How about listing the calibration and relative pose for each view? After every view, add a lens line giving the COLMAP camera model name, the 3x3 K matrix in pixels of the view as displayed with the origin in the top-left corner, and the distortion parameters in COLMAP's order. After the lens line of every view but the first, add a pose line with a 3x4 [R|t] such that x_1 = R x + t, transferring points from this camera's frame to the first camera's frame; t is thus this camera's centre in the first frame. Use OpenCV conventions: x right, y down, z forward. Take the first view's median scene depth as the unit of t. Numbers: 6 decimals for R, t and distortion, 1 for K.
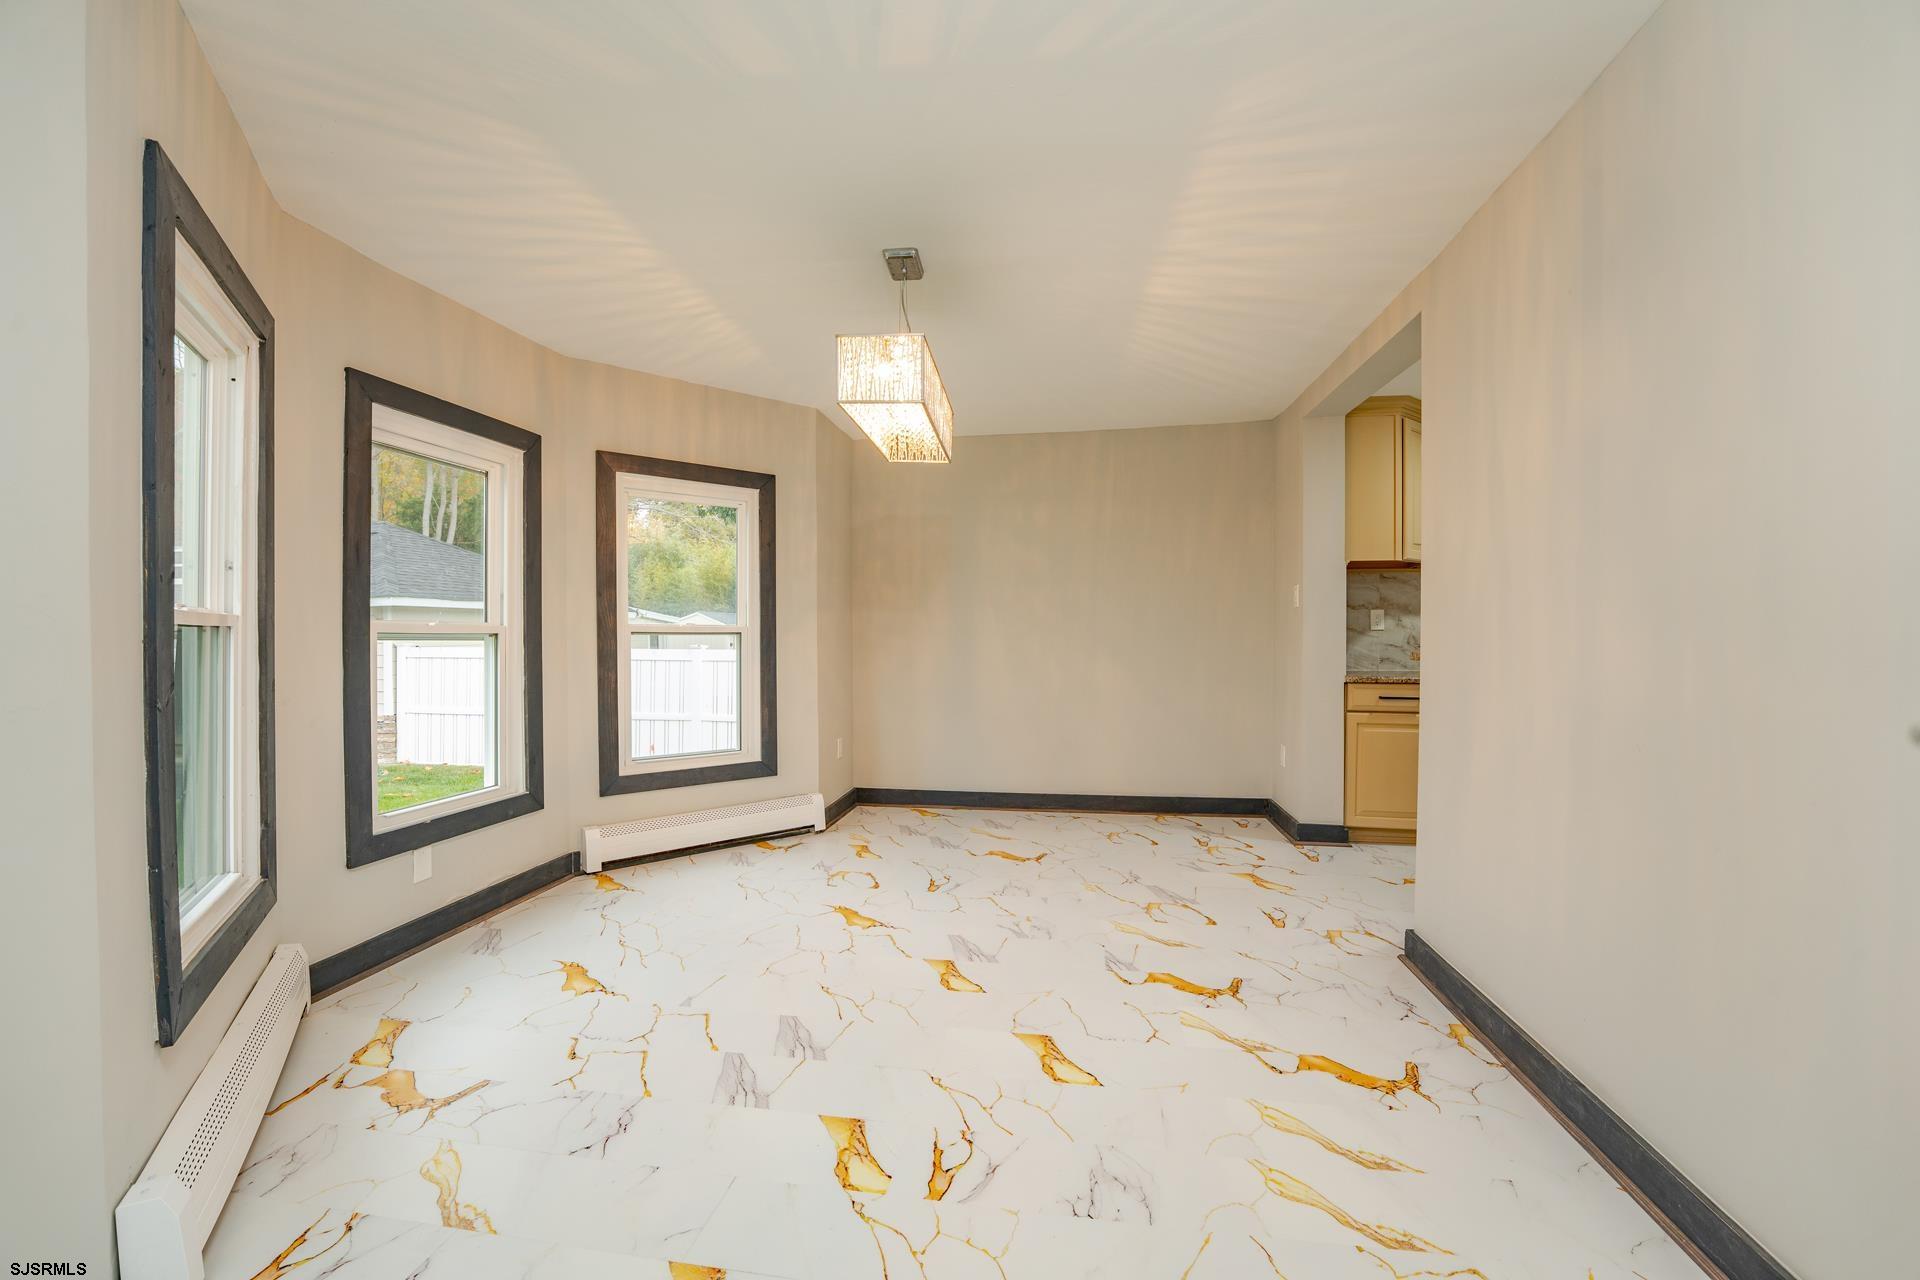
lens RADIAL K [[786.9, 0, 972.3], [0, 786.9, 648.0], [0, 0, 1]] dist [-0.018397, 0.000792]
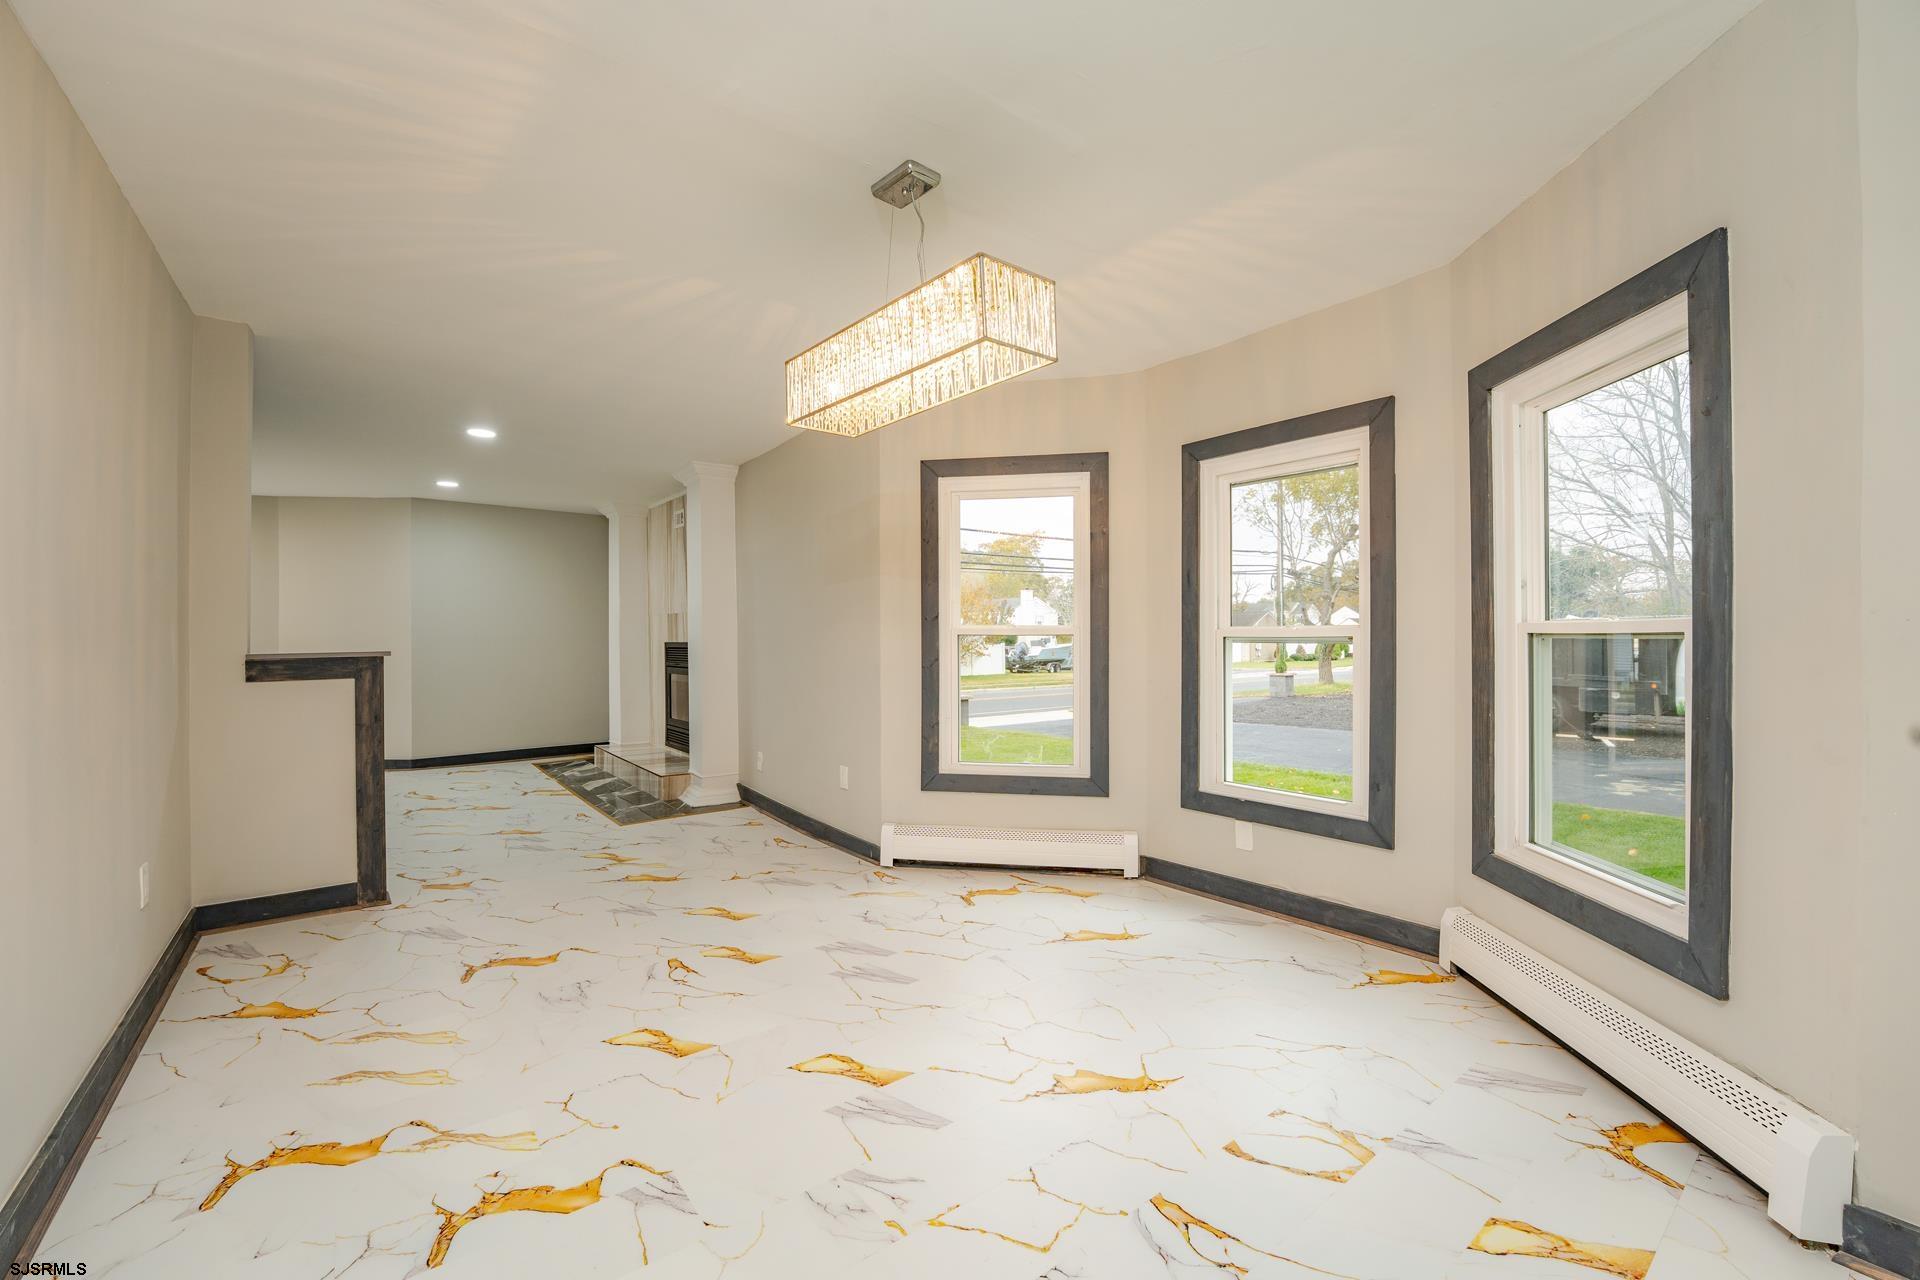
lens RADIAL K [[786.9, 0, 956.0], [0, 786.9, 641.7], [0, 0, 1]] dist [-0.018397, 0.000792]
pose [[-0.697239, 0.007433, -0.716800, 0.477931], [-0.004925, 0.999873, 0.015159, -0.030279], [0.716822, 0.014100, -0.697114, 1.667369]]
